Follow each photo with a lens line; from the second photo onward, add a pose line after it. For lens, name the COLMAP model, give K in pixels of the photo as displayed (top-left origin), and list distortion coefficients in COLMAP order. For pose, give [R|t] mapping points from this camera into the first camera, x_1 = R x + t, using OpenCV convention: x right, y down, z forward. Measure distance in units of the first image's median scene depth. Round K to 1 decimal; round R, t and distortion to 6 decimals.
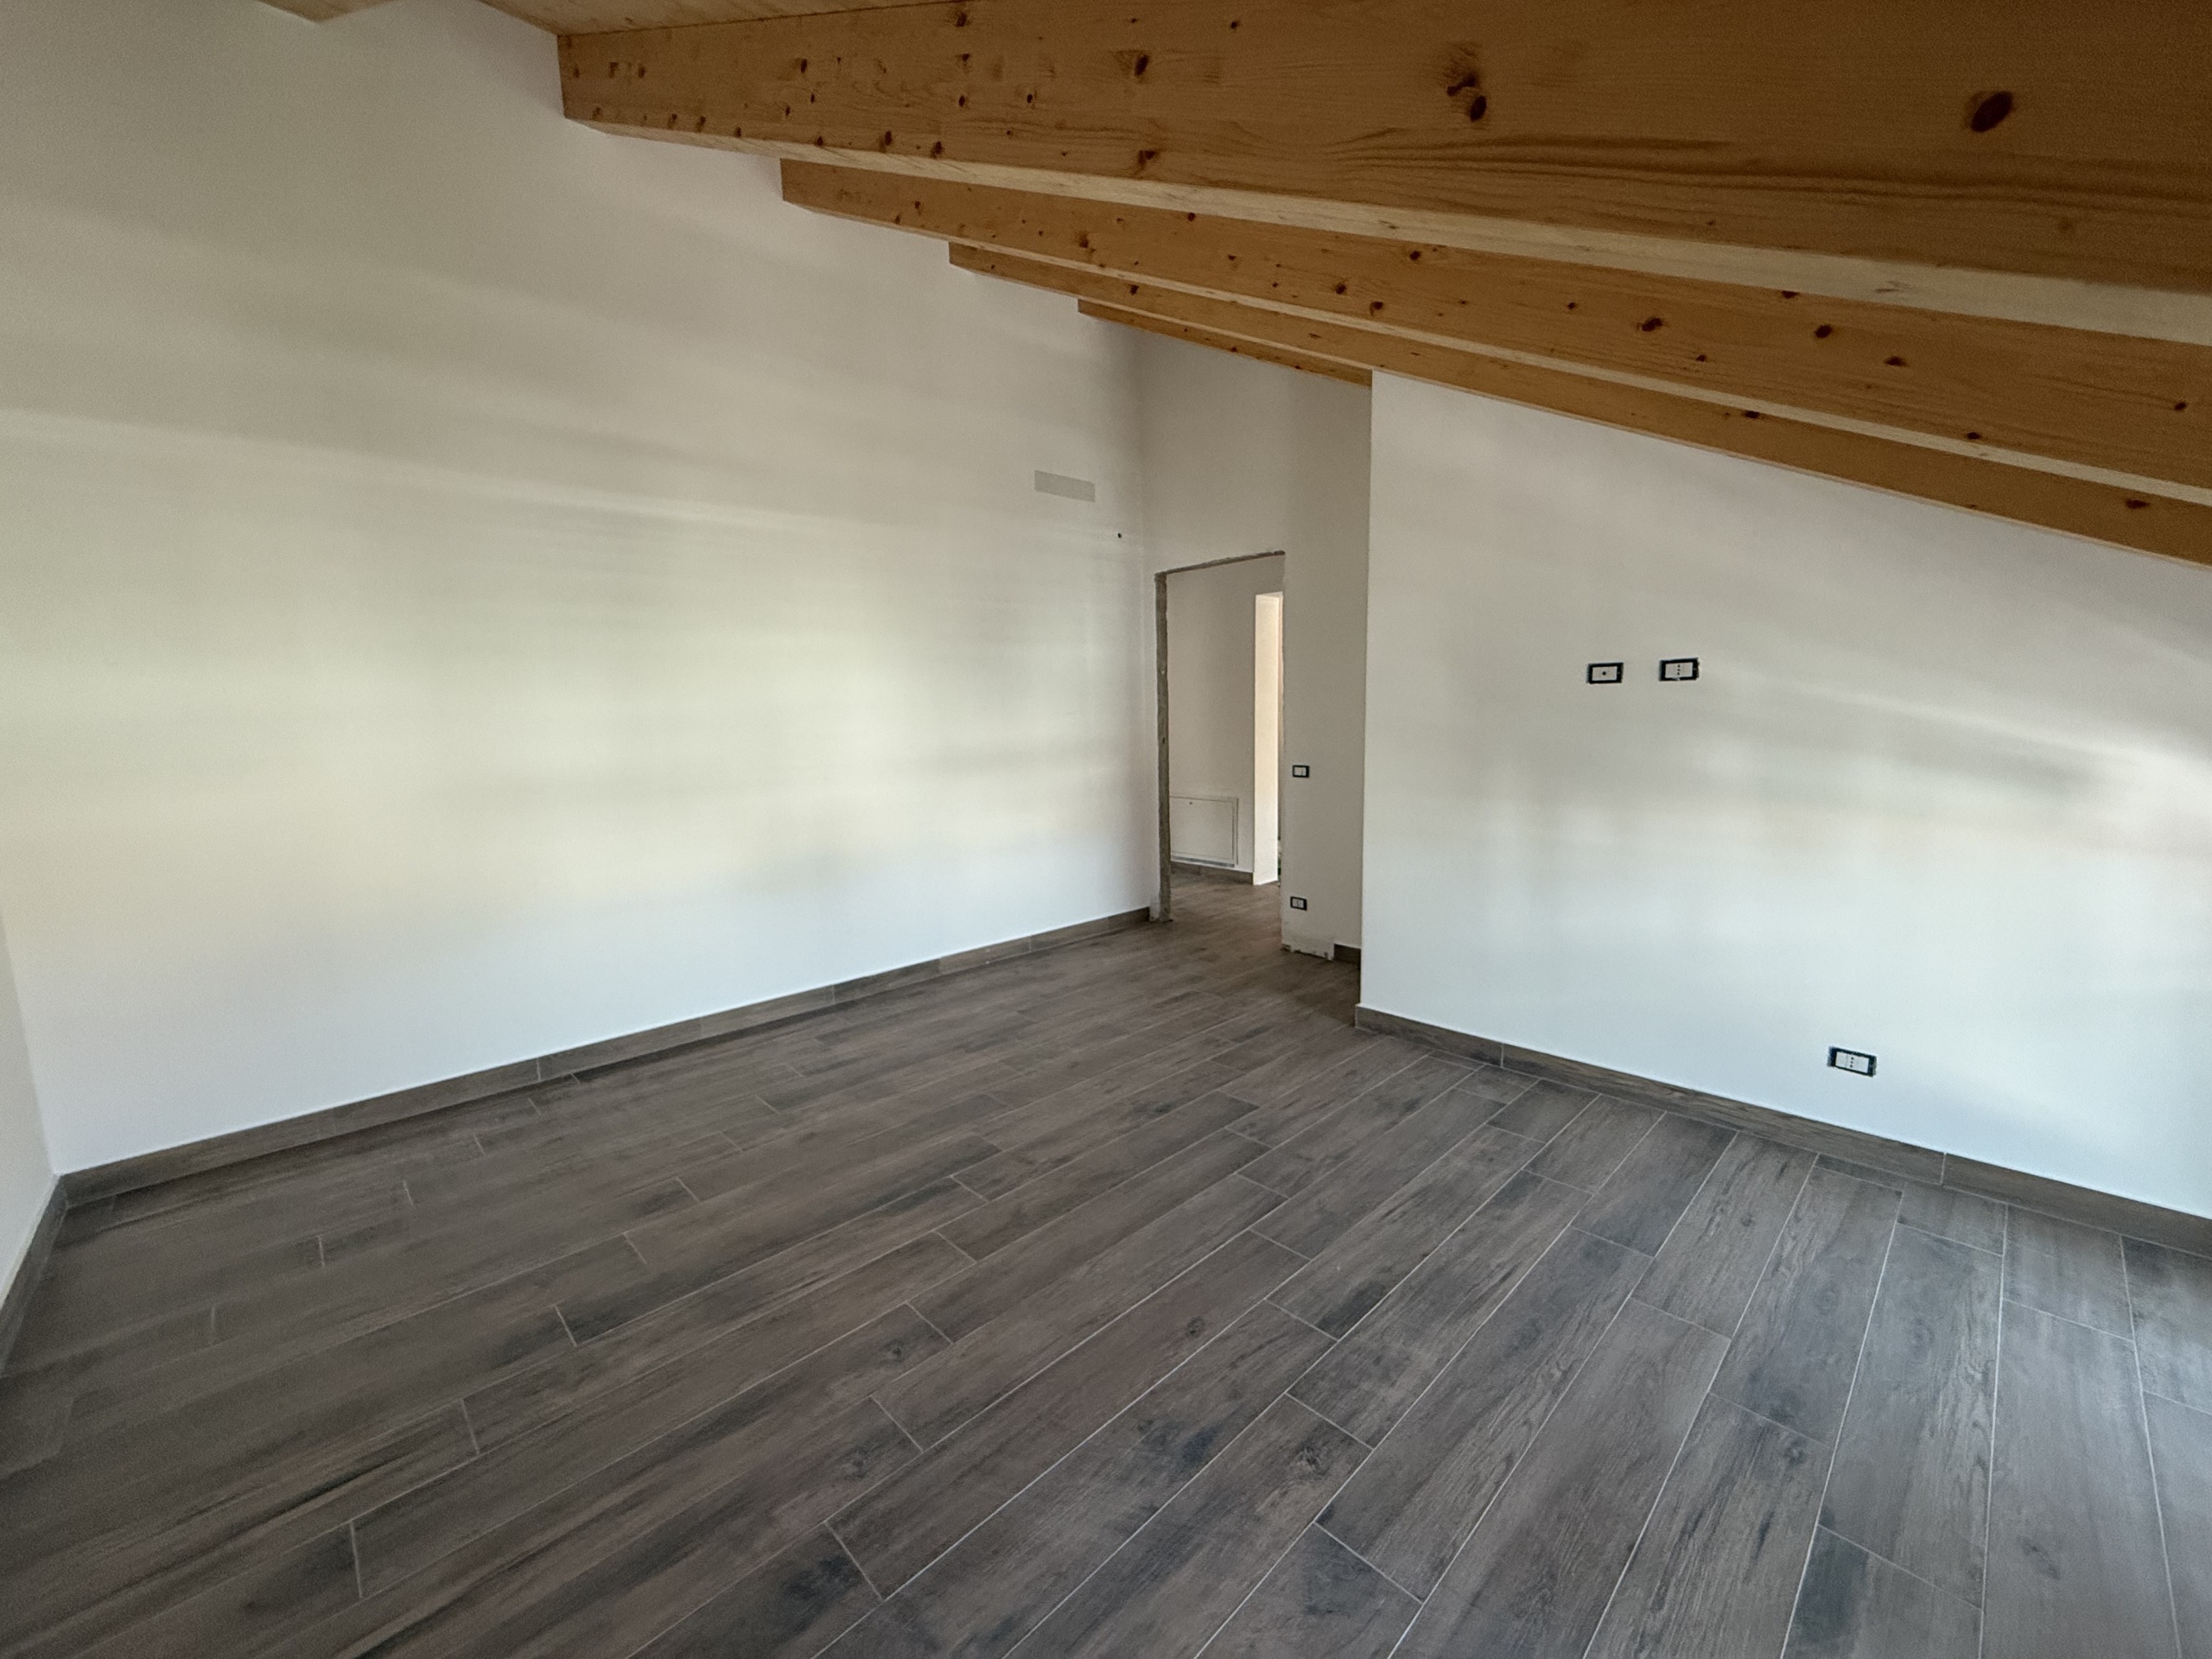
lens RADIAL K [[881.2, 0, 1102.2], [0, 881.2, 828.7], [0, 0, 1]] dist [-0.001245, 0.000203]
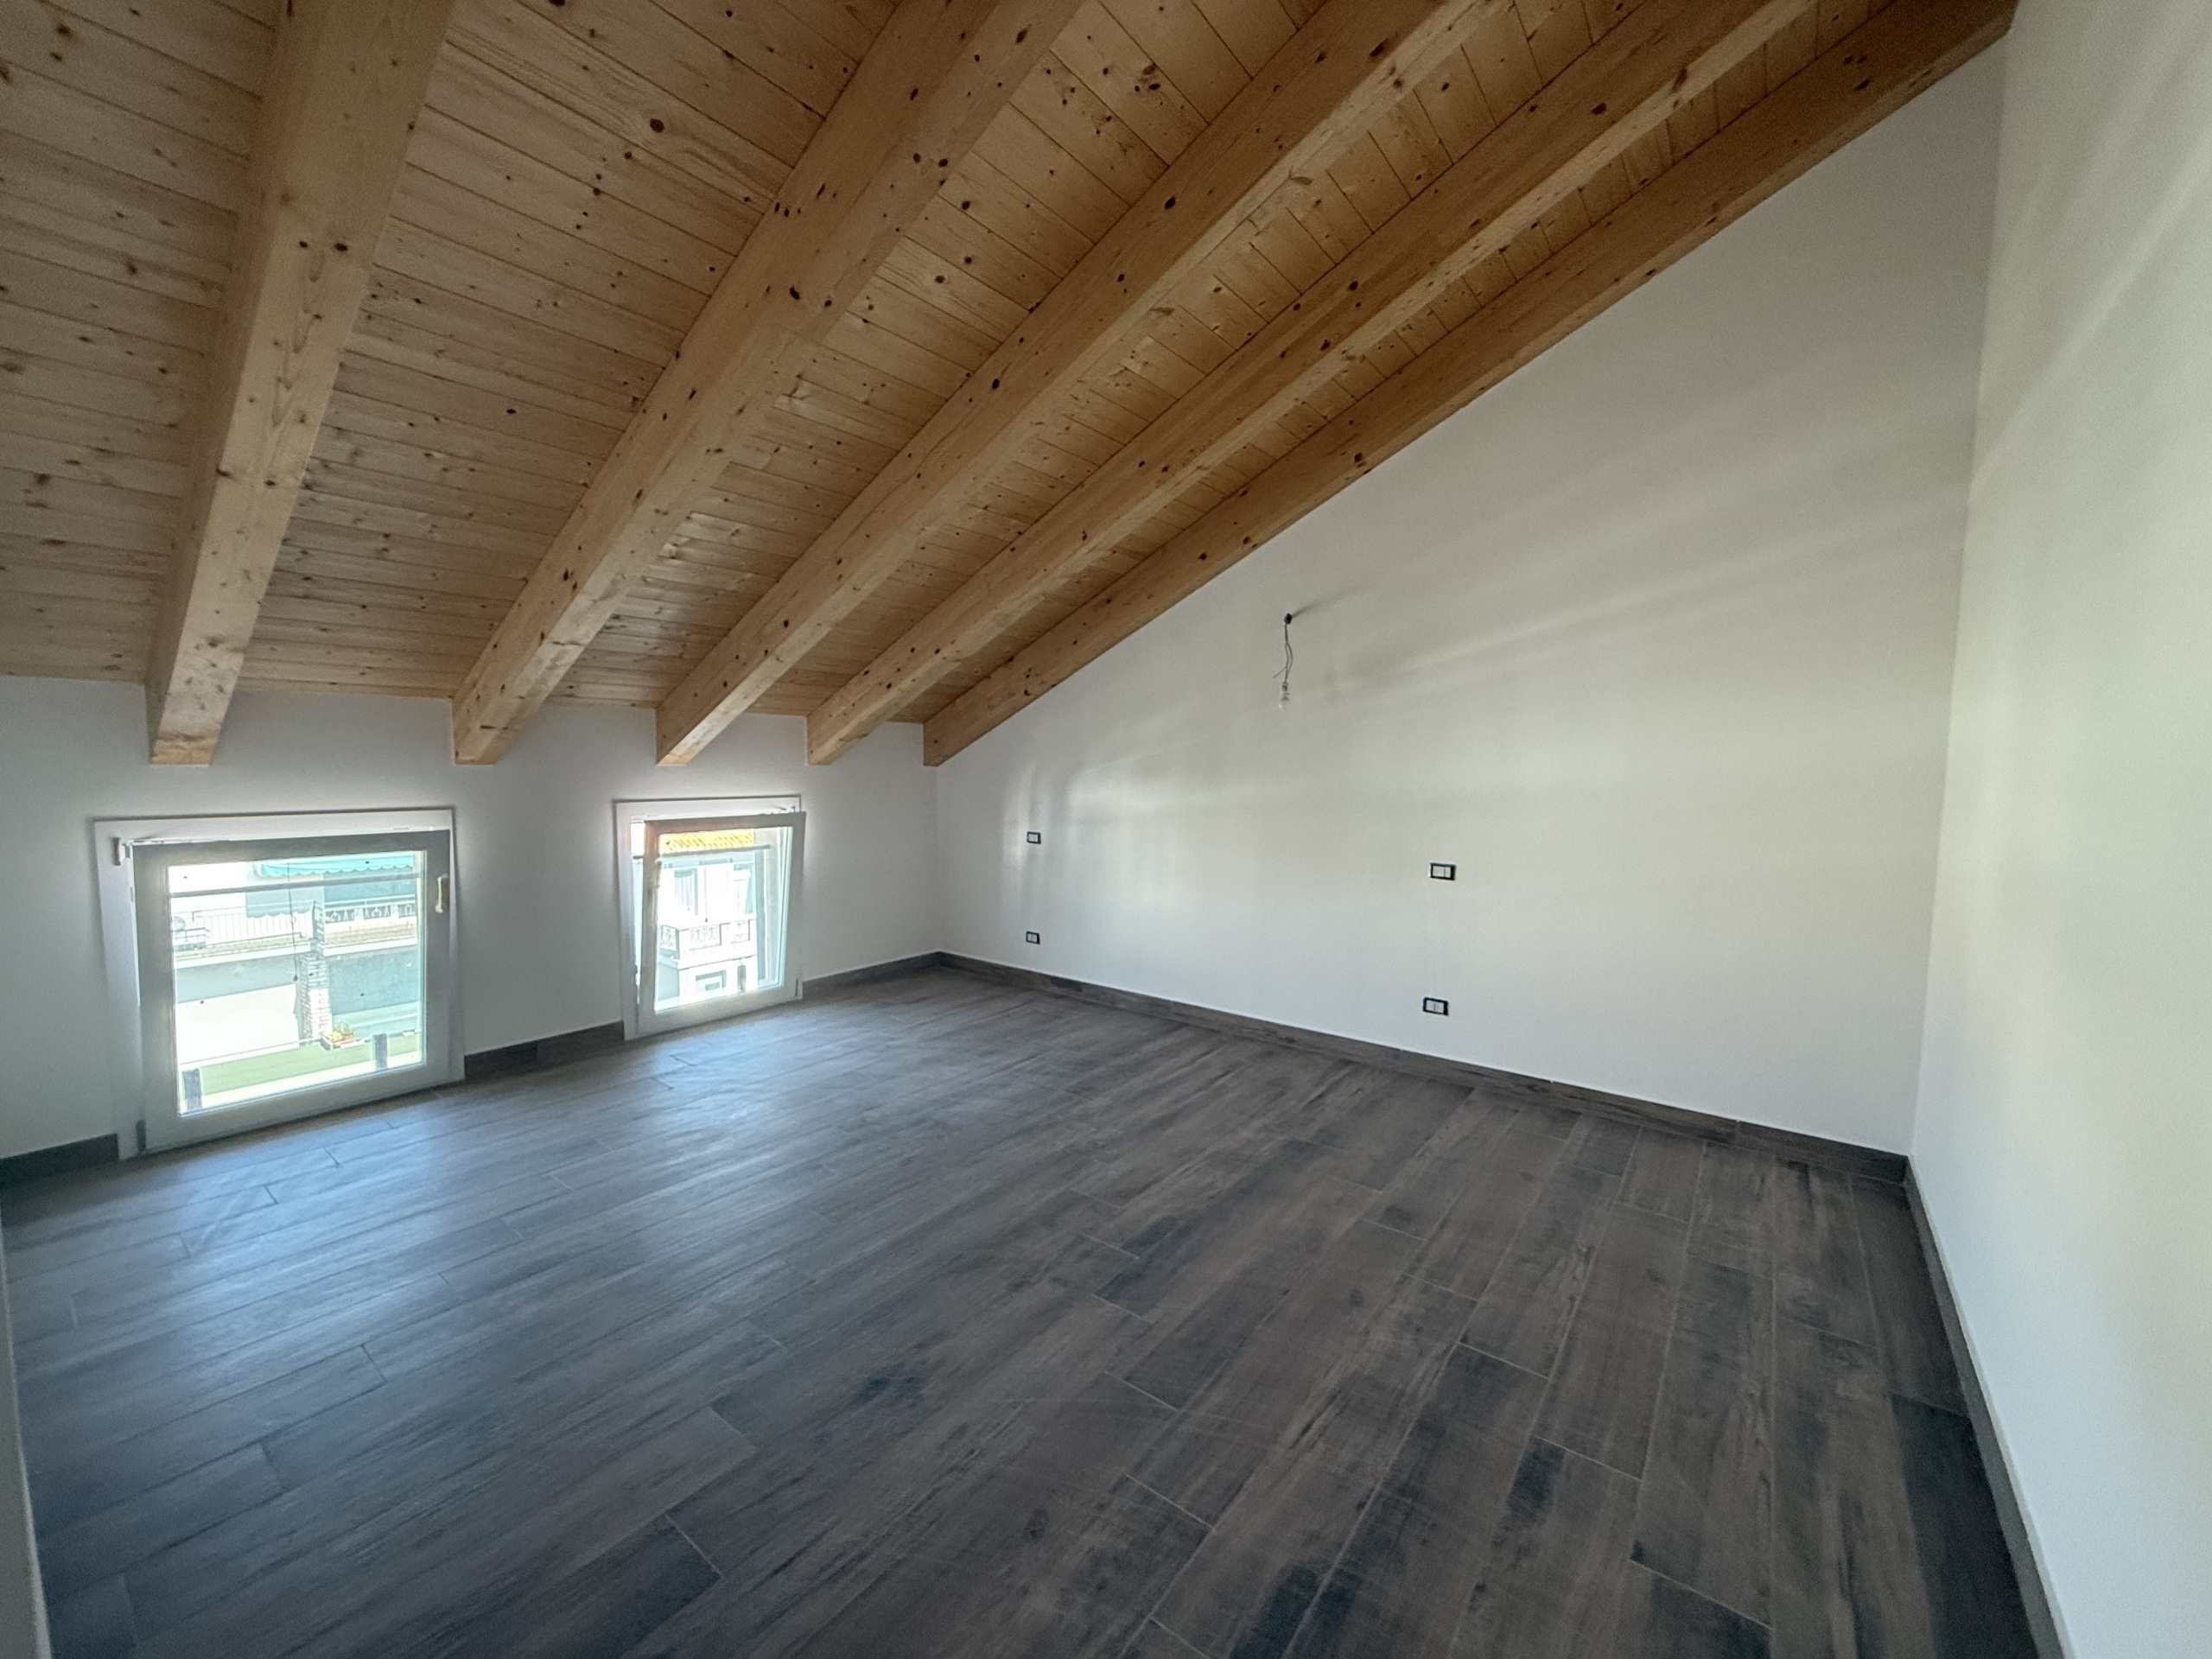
lens RADIAL K [[881.2, 0, 1102.2], [0, 881.2, 828.7], [0, 0, 1]] dist [-0.001245, 0.000203]
pose [[-0.987892, 0.028021, -0.152592, -0.008391], [-0.006379, 0.975386, 0.220414, -0.270549], [0.155012, 0.218719, -0.963397, 1.959547]]
